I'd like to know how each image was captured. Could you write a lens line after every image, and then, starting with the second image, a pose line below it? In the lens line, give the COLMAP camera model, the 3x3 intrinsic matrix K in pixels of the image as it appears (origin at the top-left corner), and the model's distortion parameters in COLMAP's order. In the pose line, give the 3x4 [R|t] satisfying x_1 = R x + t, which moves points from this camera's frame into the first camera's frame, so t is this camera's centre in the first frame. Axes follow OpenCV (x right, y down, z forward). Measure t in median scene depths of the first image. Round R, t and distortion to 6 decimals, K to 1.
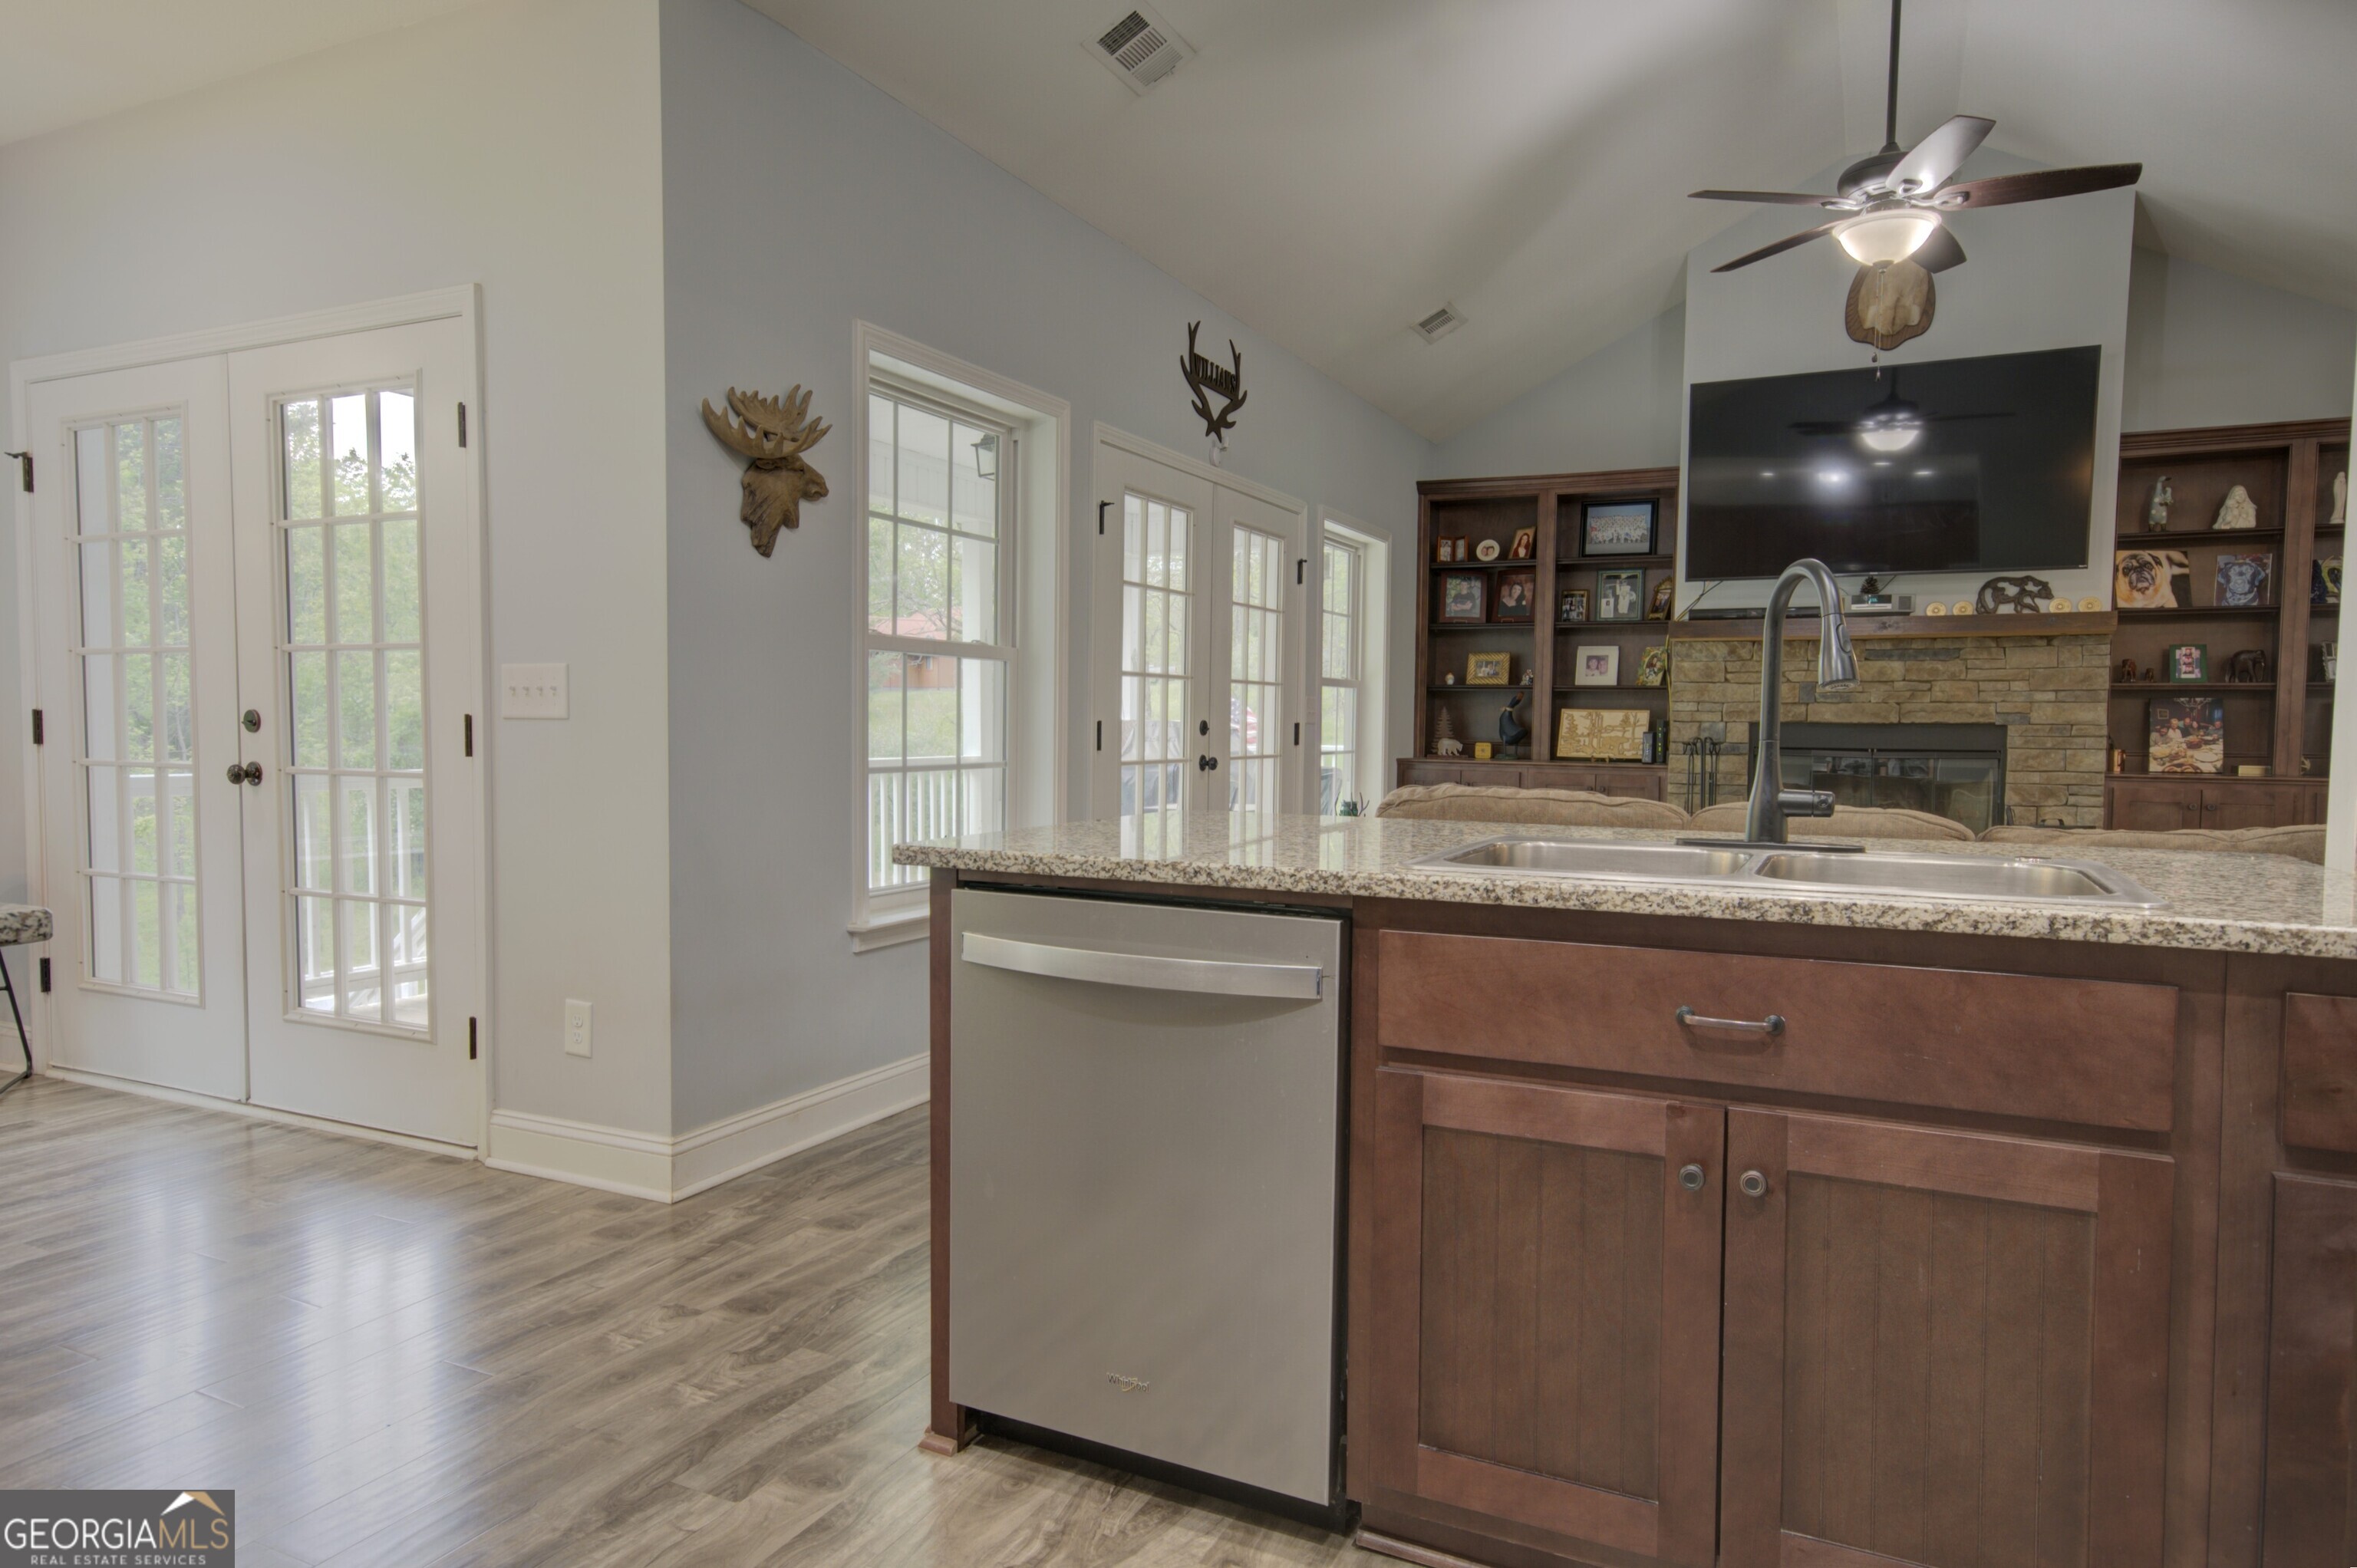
lens RADIAL K [[1408.5, 0, 1181.5], [0, 1408.5, 797.9], [0, 0, 1]] dist [-0.000970, 0.029046]
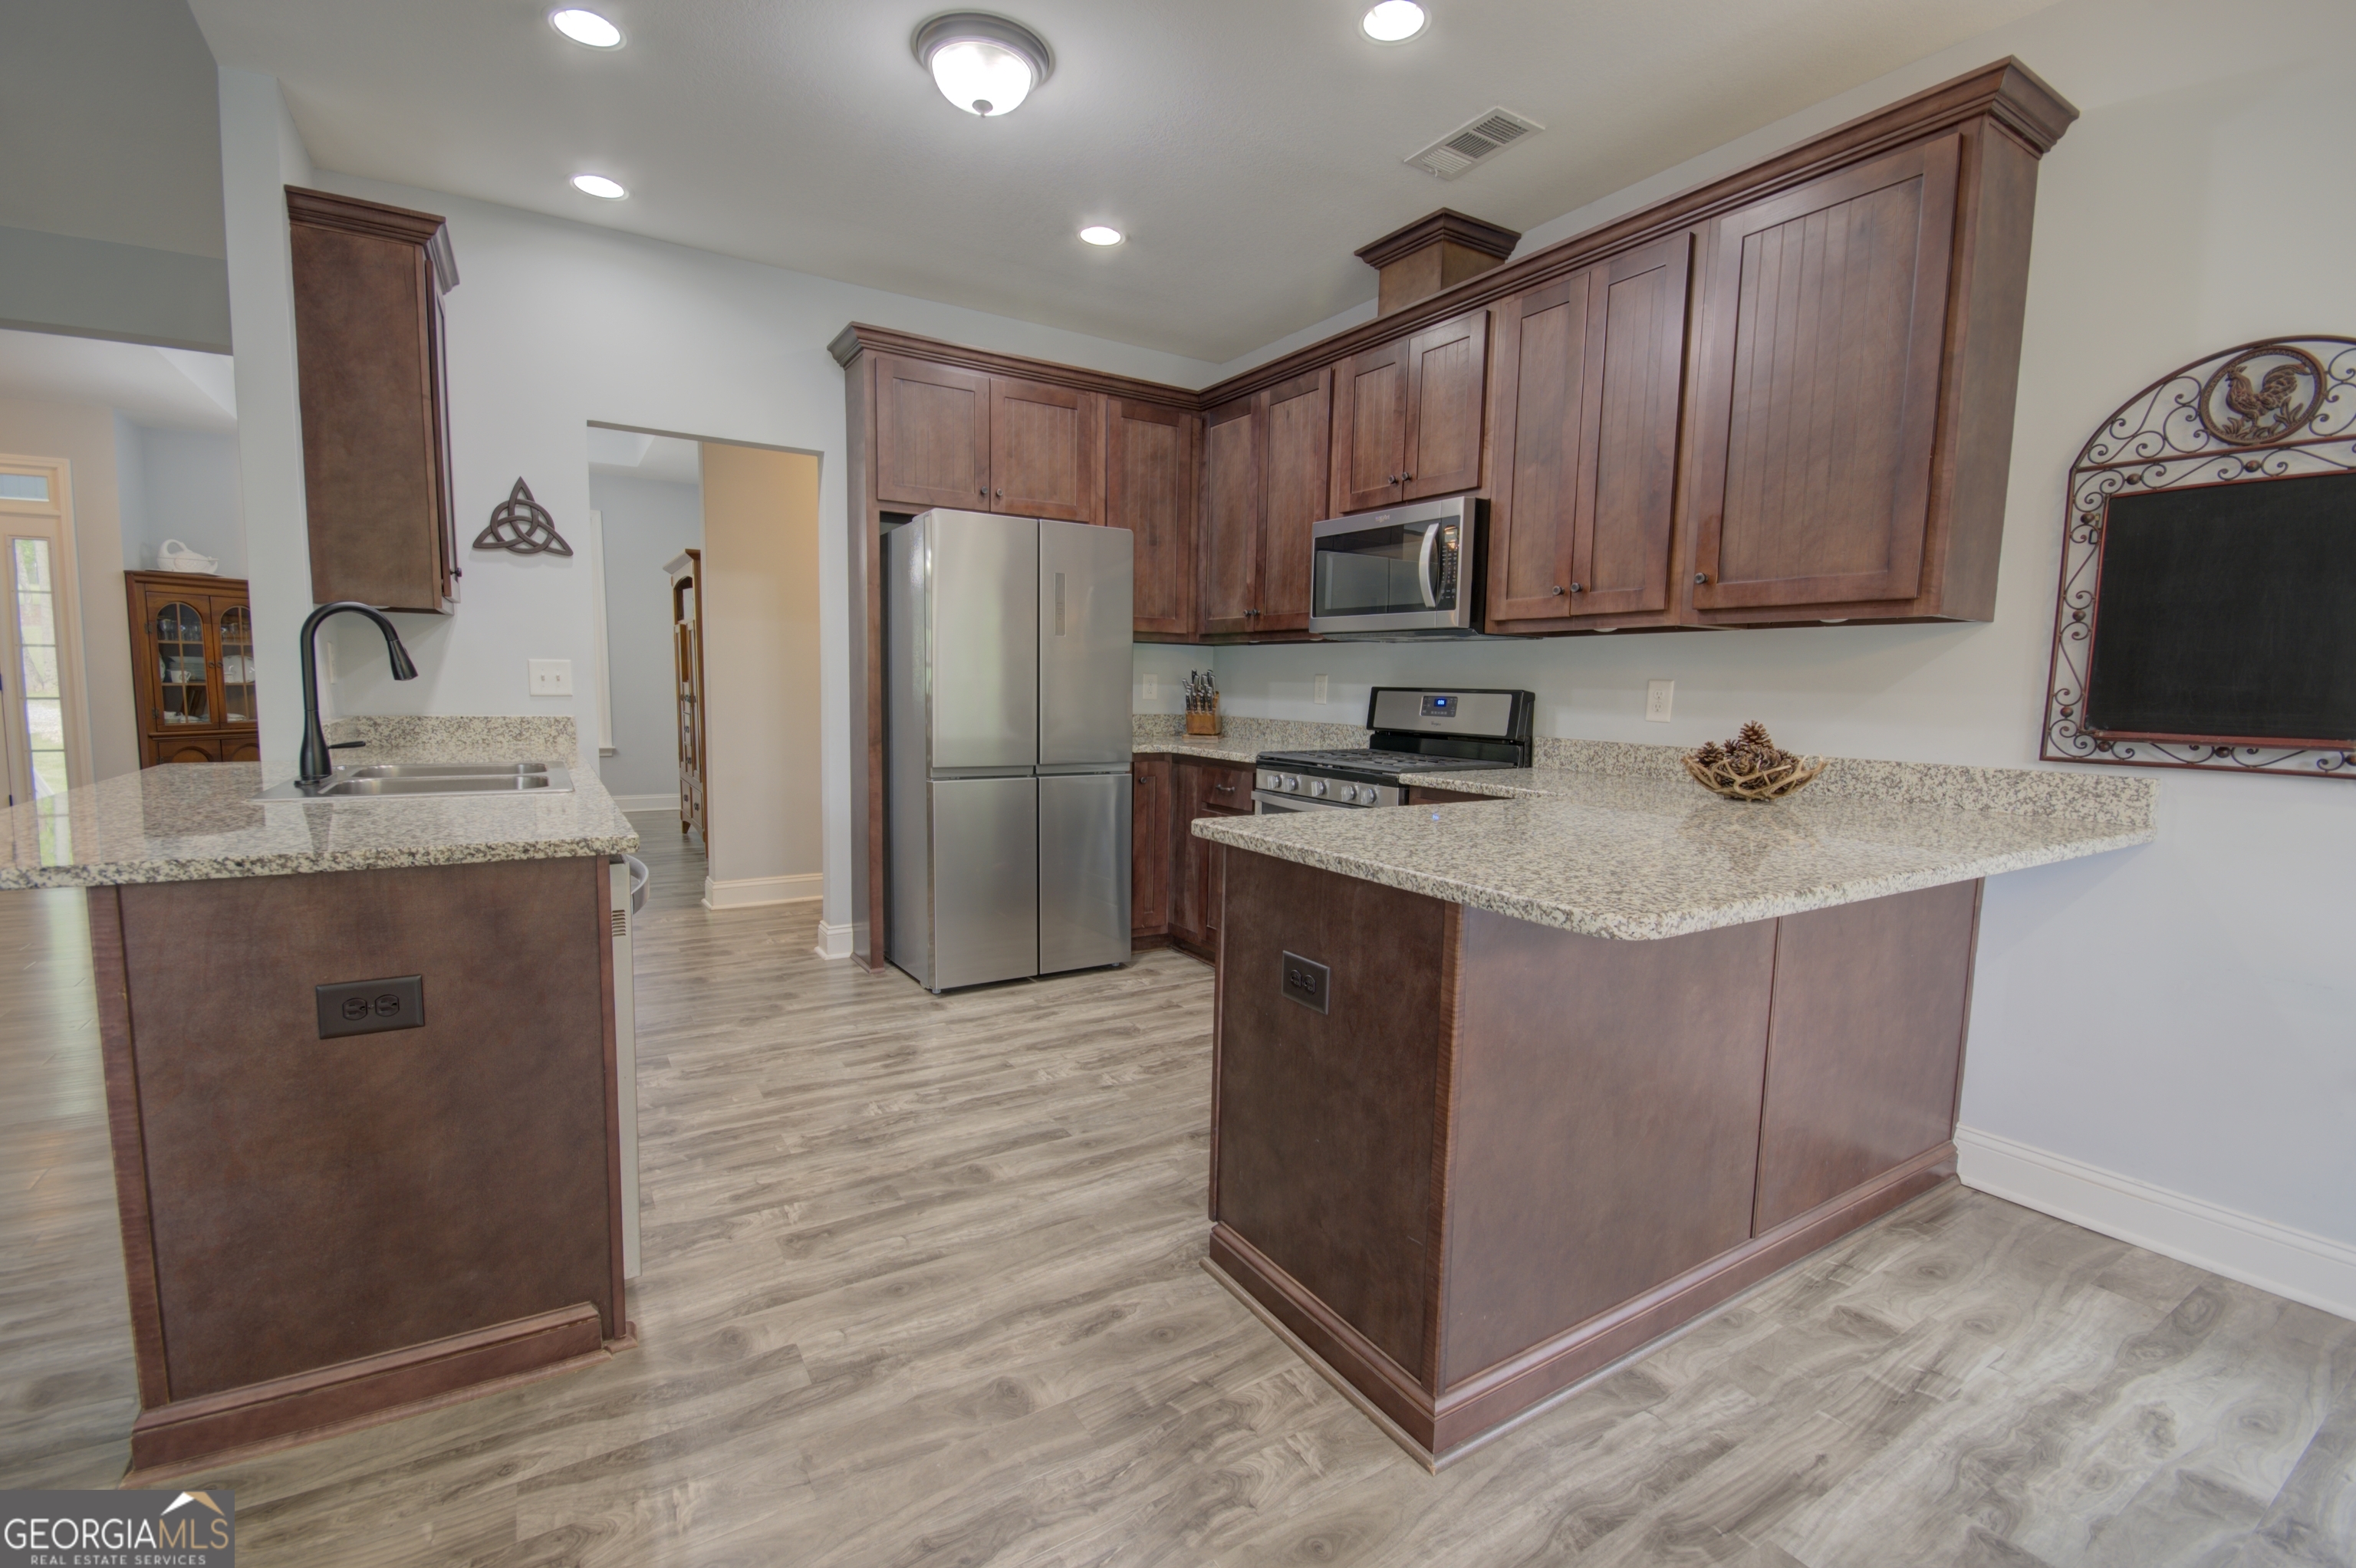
lens RADIAL K [[1026.7, 0, 1184.8], [0, 1026.7, 790.4], [0, 0, 1]] dist [0.015200, -0.013847]
pose [[-0.854263, -0.080770, 0.513528, -0.316727], [-0.000097, 0.987880, 0.155218, -0.041090], [-0.519841, 0.132548, -0.843917, 0.462762]]
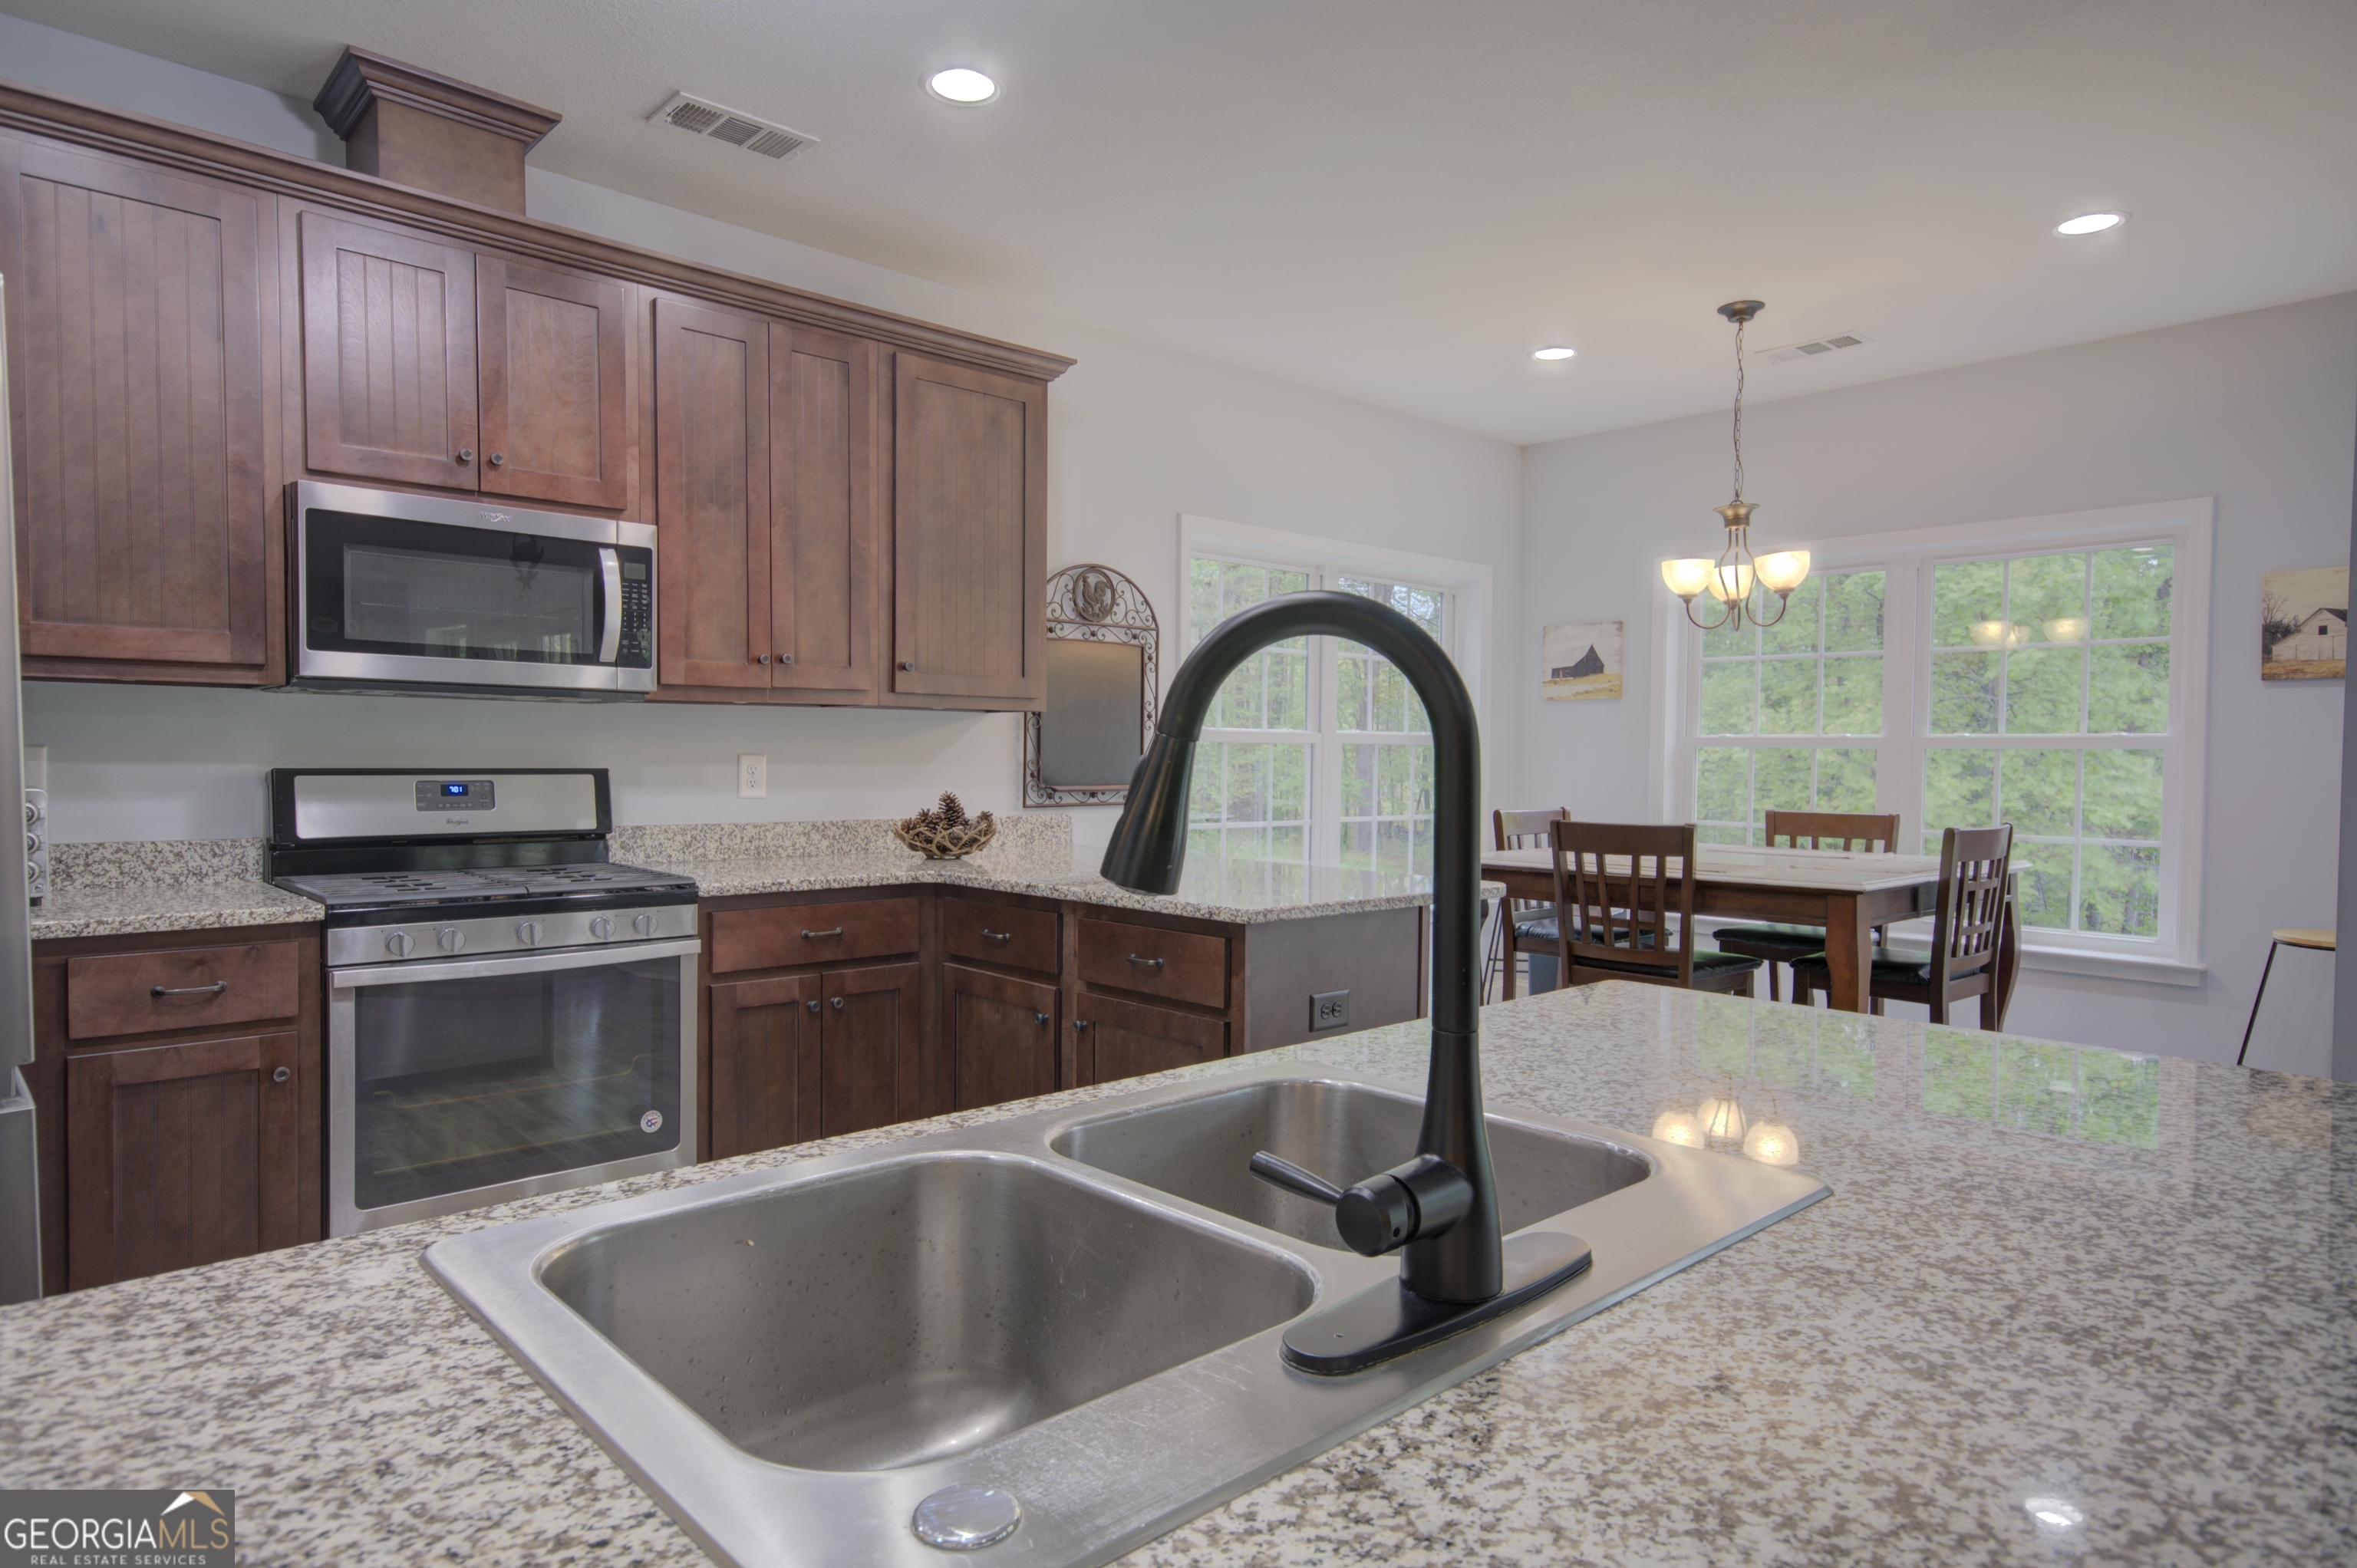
lens RADIAL K [[1384.2, 0, 1190.2], [0, 1384.2, 789.0], [0, 0, 1]] dist [-0.001291, 0.027920]
pose [[-0.350565, 0.011416, -0.936469, 0.254339], [-0.062989, 0.997374, 0.035738, -0.036666], [0.934418, 0.071516, -0.348925, 0.332659]]
